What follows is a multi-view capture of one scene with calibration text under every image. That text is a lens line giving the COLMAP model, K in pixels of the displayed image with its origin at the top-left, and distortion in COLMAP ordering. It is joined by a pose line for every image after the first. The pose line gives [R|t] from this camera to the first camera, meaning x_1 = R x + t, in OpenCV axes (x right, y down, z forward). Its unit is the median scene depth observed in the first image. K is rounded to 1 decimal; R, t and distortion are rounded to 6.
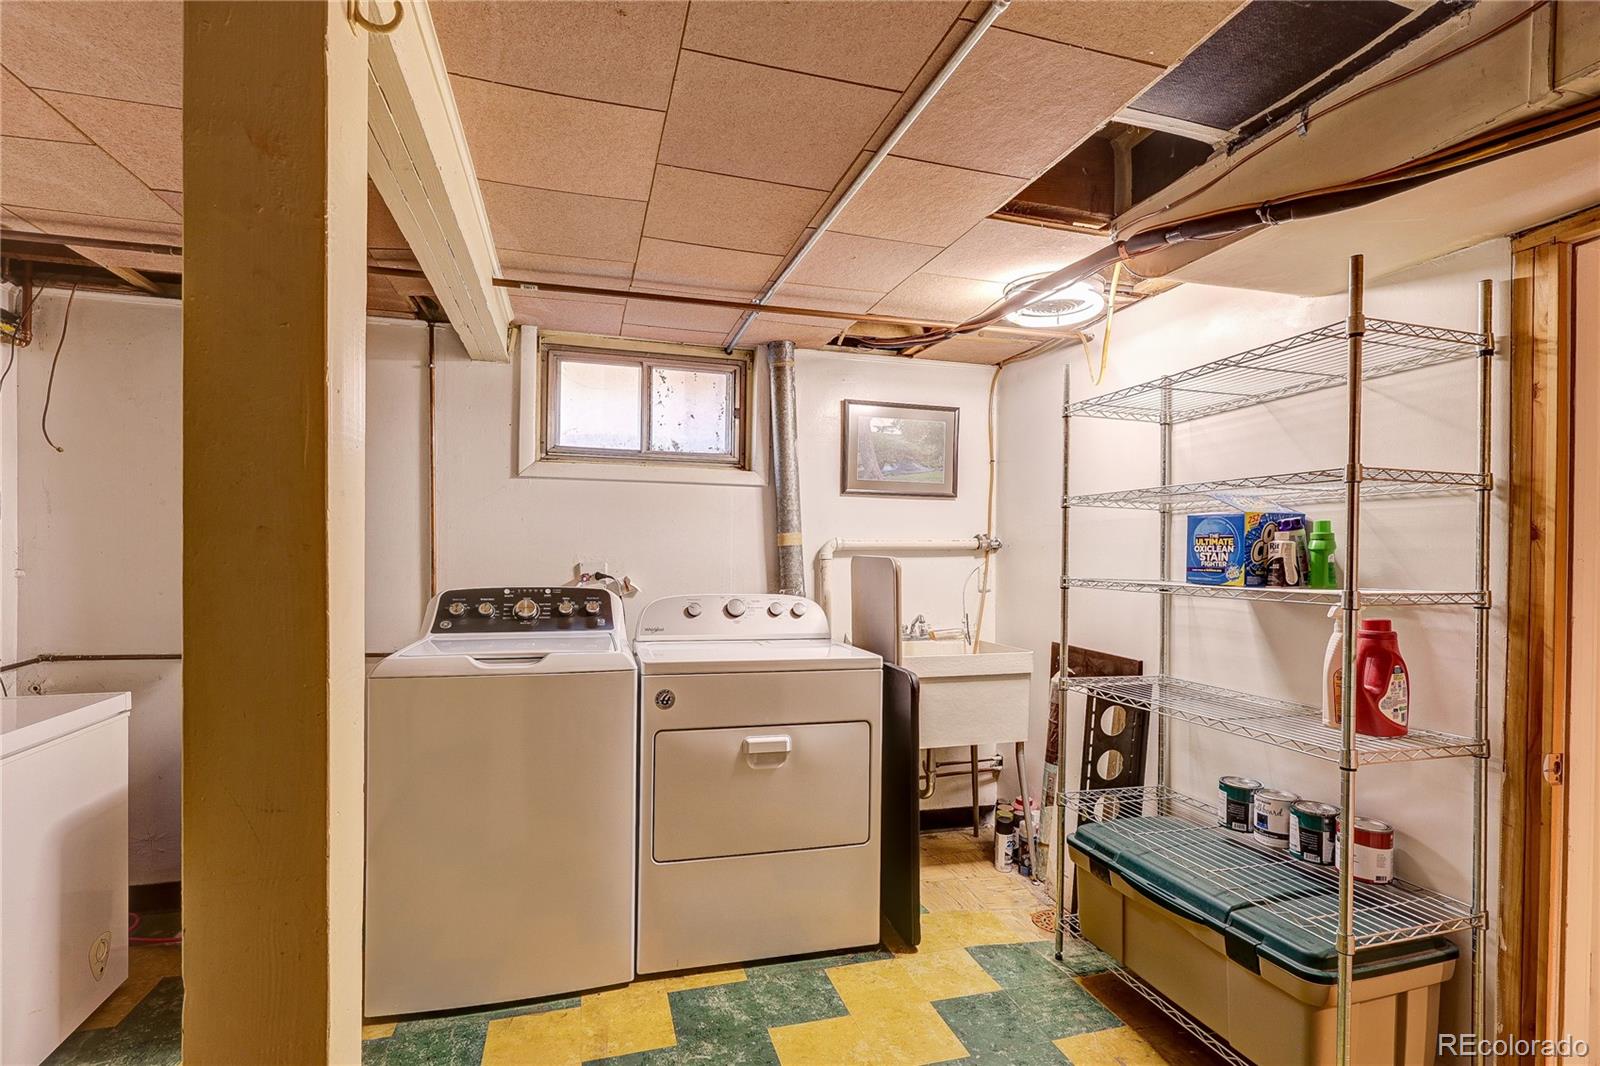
lens RADIAL K [[751.0, 0, 797.0], [0, 751.0, 552.5], [0, 0, 1]] dist [-0.000937, -0.000421]
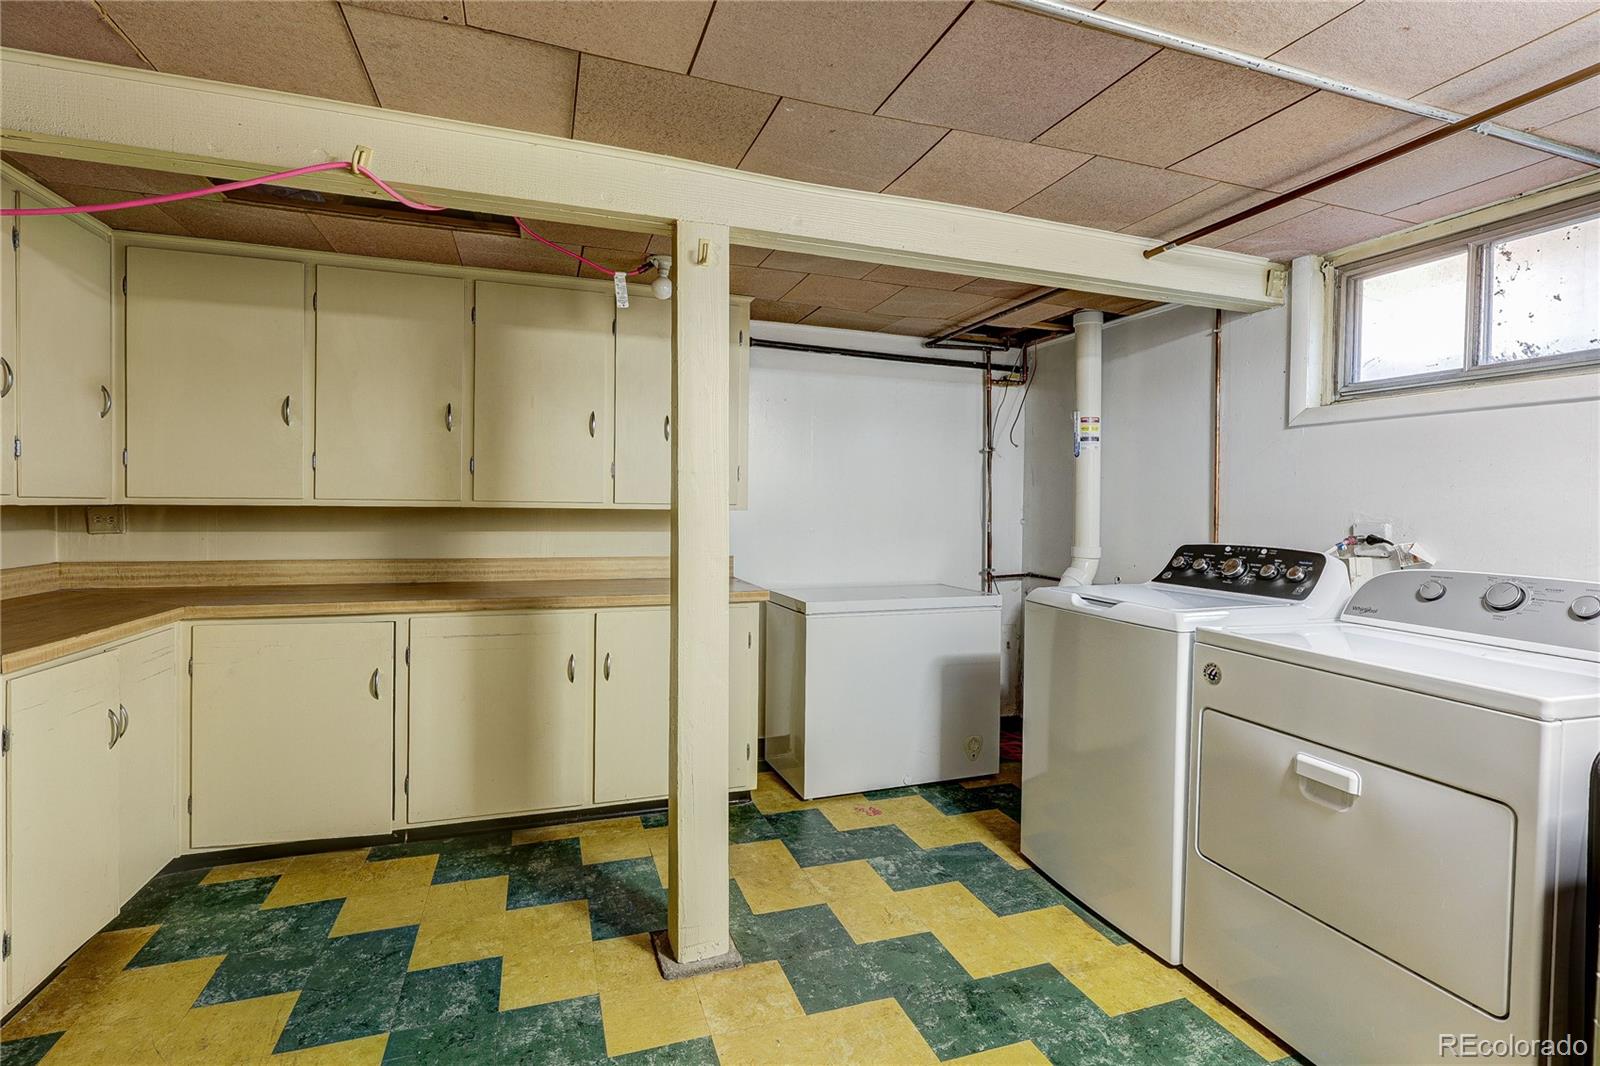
lens RADIAL K [[753.8, 0, 799.5], [0, 753.8, 517.0], [0, 0, 1]] dist [0.001363, 0.000203]
pose [[0.051810, 0.007856, -0.998626, 0.563123], [-0.014807, 0.999865, 0.007098, 0.011649], [0.998547, 0.014419, 0.051919, 0.393673]]
